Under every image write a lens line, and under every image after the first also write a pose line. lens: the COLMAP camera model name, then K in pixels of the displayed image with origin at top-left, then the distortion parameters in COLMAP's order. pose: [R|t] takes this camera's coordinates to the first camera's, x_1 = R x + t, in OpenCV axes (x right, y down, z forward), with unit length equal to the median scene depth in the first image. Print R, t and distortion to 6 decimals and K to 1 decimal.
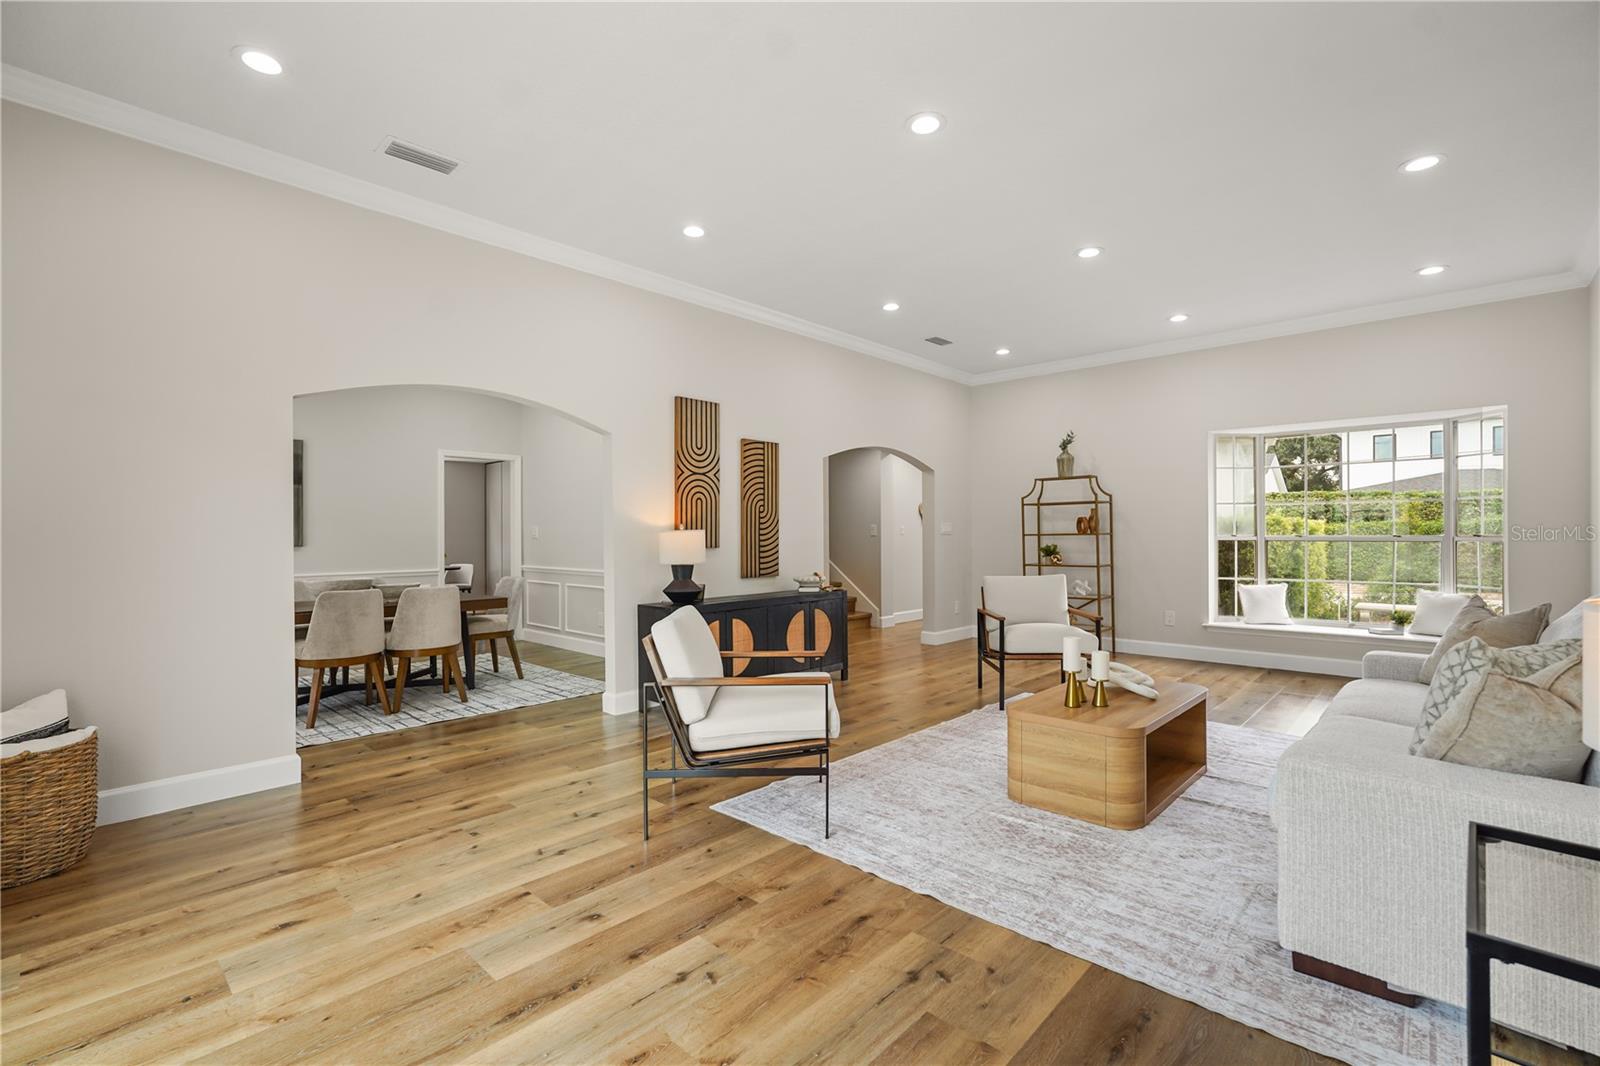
lens RADIAL K [[715.6, 0, 800.0], [0, 715.6, 533.0], [0, 0, 1]] dist [0.001326, 0.000360]
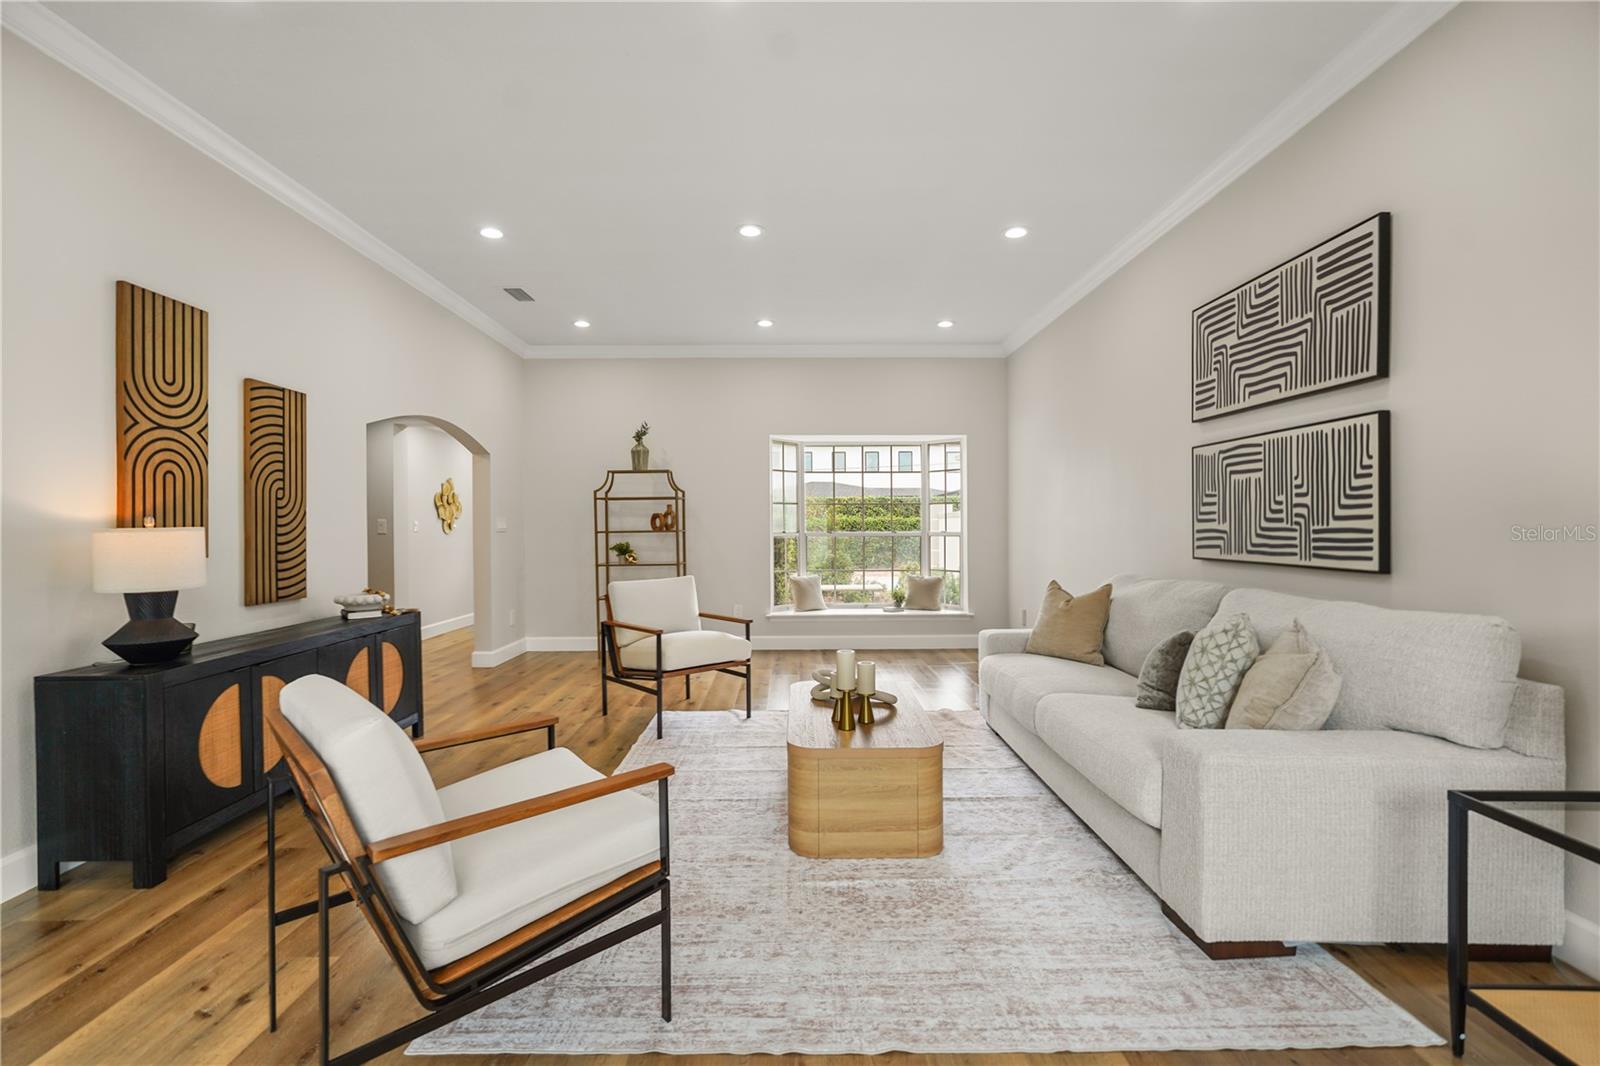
lens RADIAL K [[709.2, 0, 798.0], [0, 709.2, 529.4], [0, 0, 1]] dist [-0.000205, 0.000369]
pose [[0.727647, -0.001673, 0.685950, -0.163611], [0.000253, 0.999998, 0.002170, -0.003782], [-0.685952, -0.001405, 0.727646, 0.249210]]
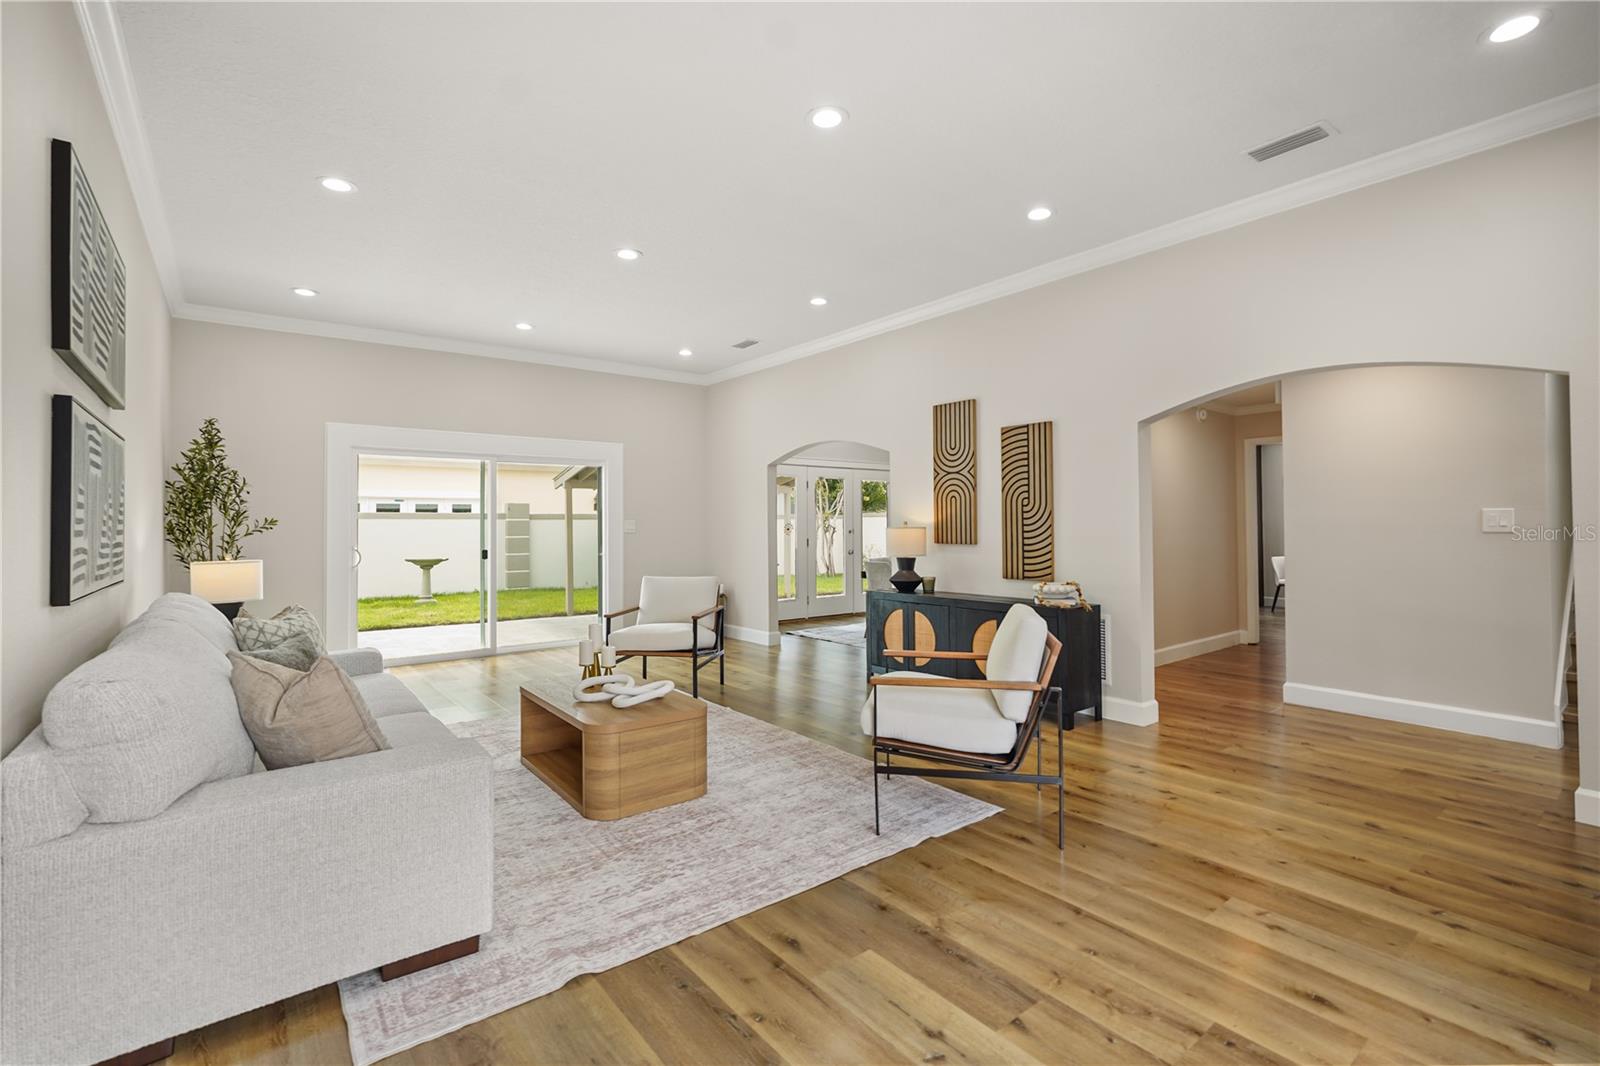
lens RADIAL K [[715.5, 0, 798.7], [0, 715.5, 511.3], [0, 0, 1]] dist [0.000144, 0.000120]
pose [[-0.157223, -0.014991, -0.987449, 0.927113], [0.008571, 0.999826, -0.016543, -0.011087], [0.987526, -0.011064, -0.157067, 0.938366]]
